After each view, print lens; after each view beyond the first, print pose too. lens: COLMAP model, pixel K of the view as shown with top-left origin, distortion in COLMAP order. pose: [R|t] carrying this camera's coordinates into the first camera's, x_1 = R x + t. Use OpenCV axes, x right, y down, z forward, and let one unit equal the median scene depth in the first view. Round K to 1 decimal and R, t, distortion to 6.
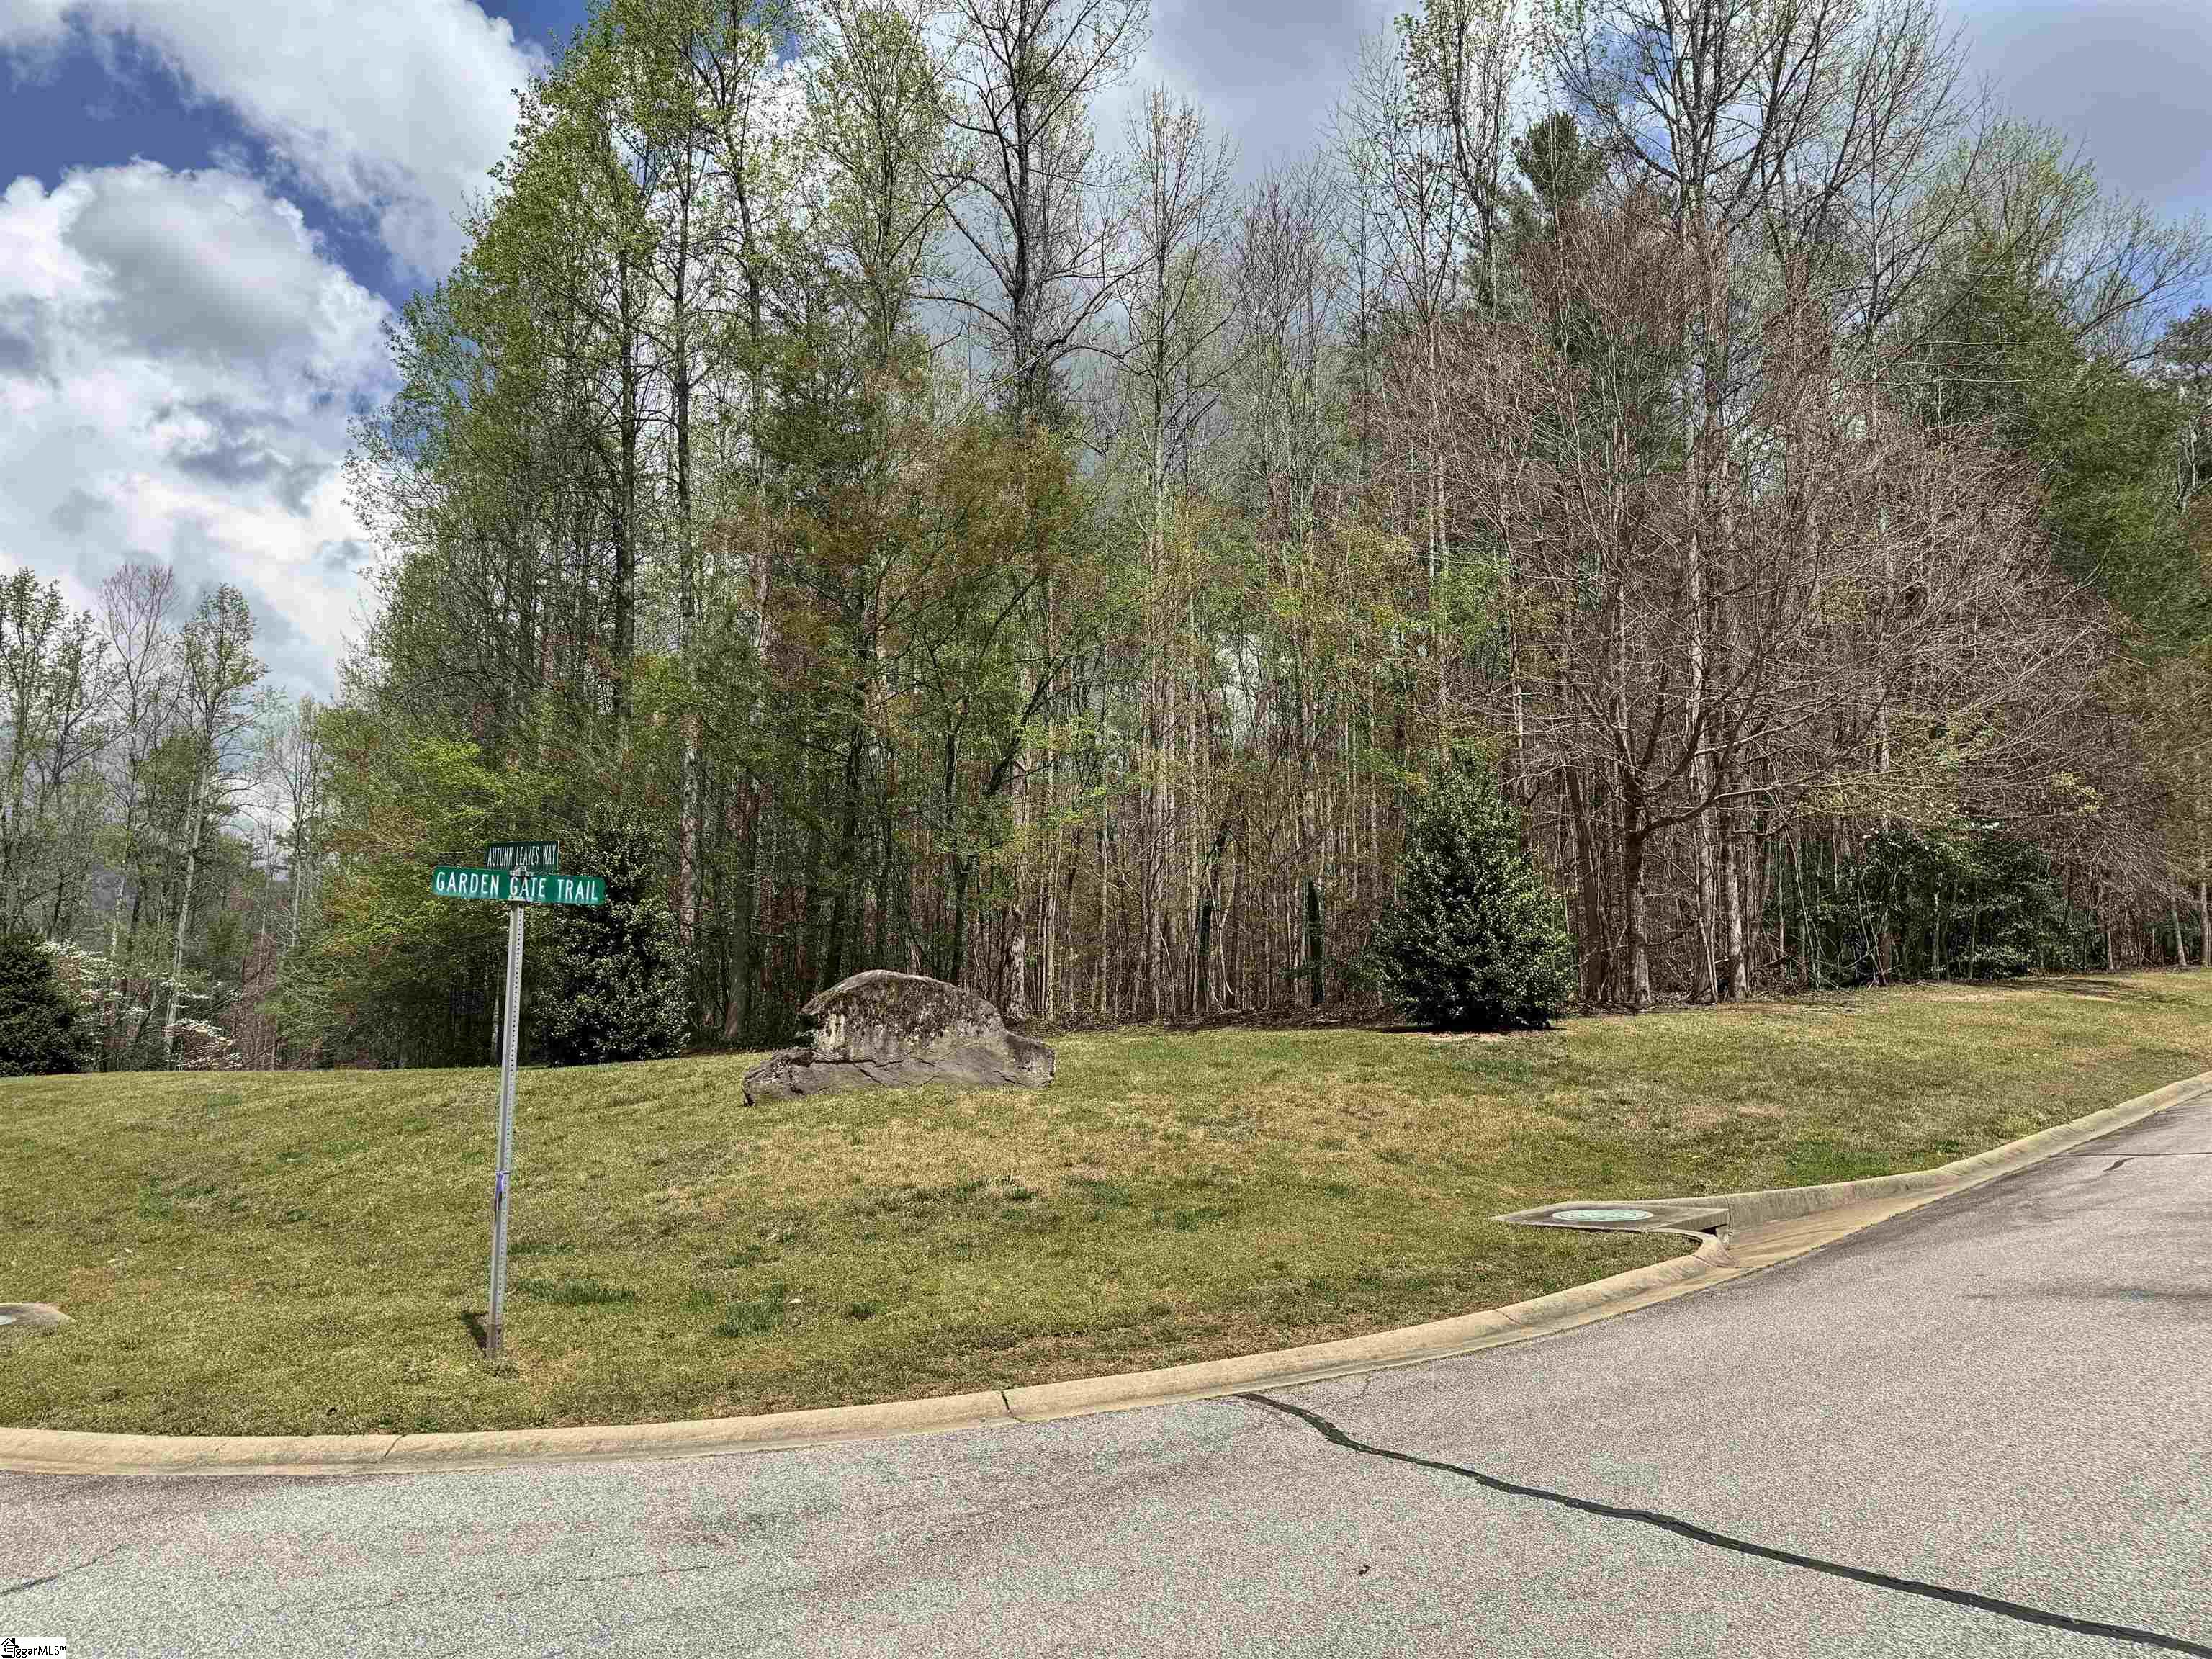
lens RADIAL K [[1623.2, 0, 1110.1], [0, 1623.2, 826.3], [0, 0, 1]] dist [-0.008259, -0.005626]
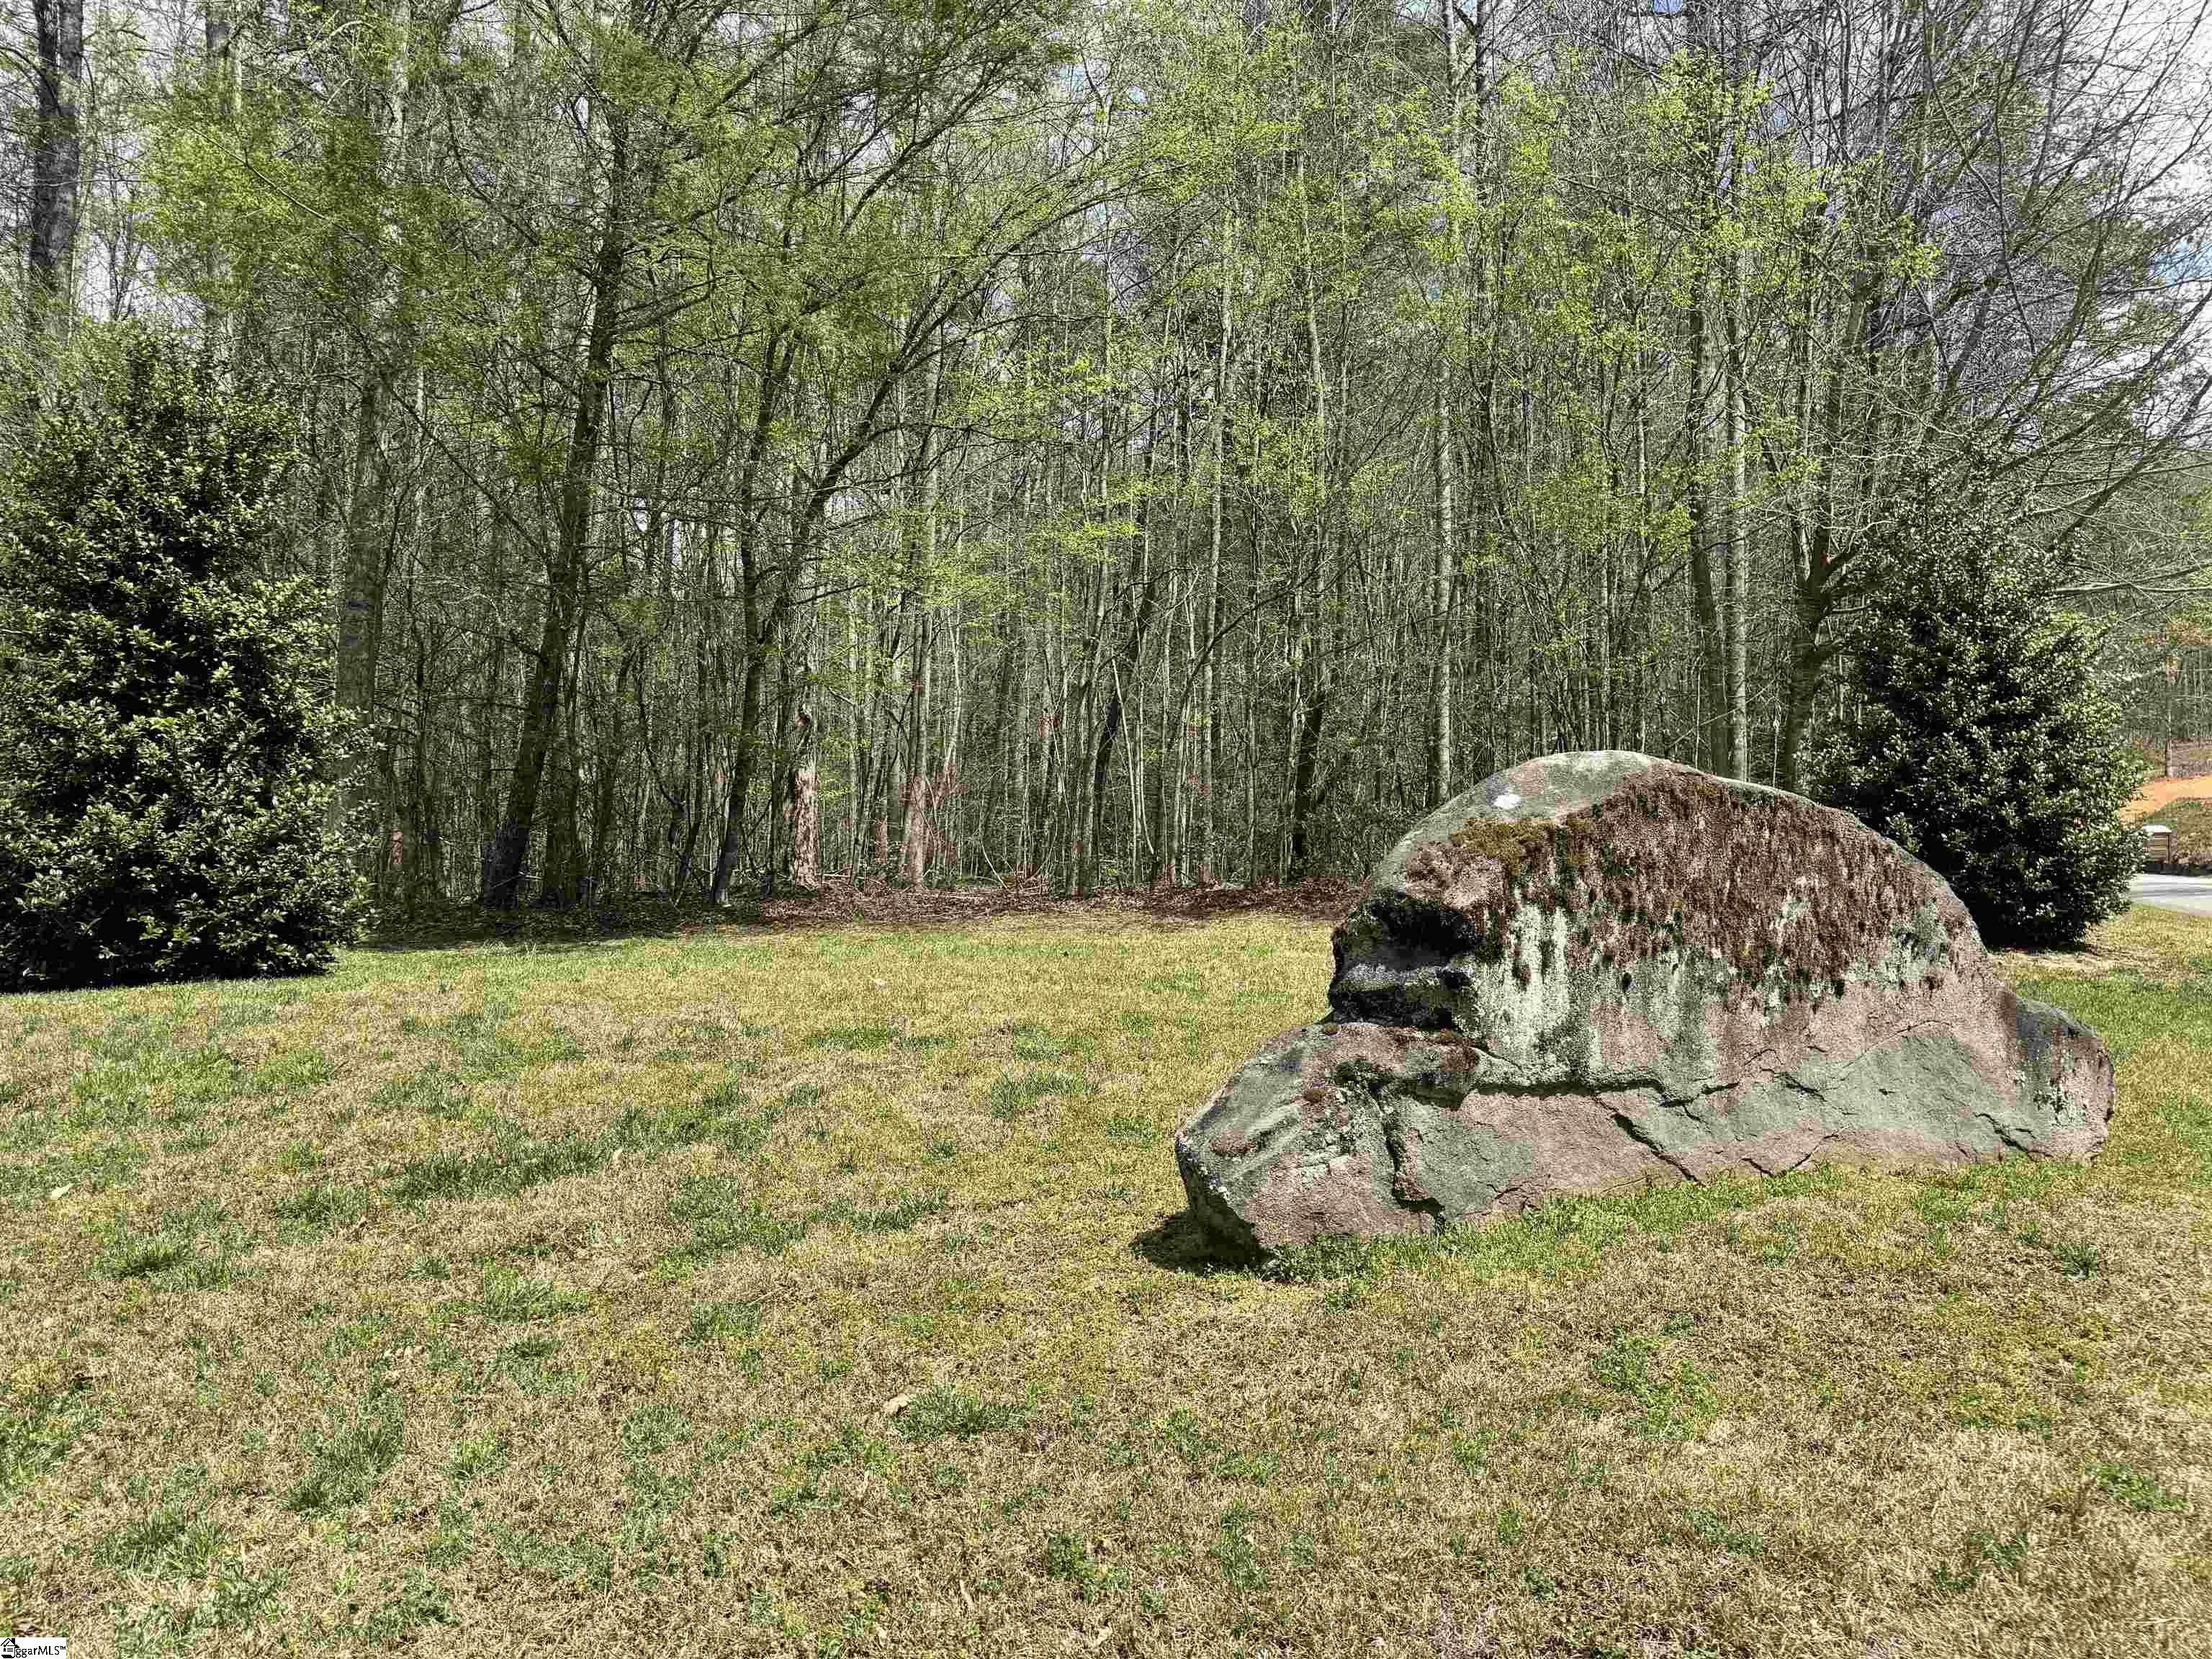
lens RADIAL K [[1623.2, 0, 1101.3], [0, 1623.2, 834.7], [0, 0, 1]] dist [-0.008259, -0.005626]
pose [[0.939698, 0.047430, 0.338701, -0.234579], [-0.076677, 0.994344, 0.073493, 0.065301], [-0.333299, -0.095032, 0.938019, 0.562734]]
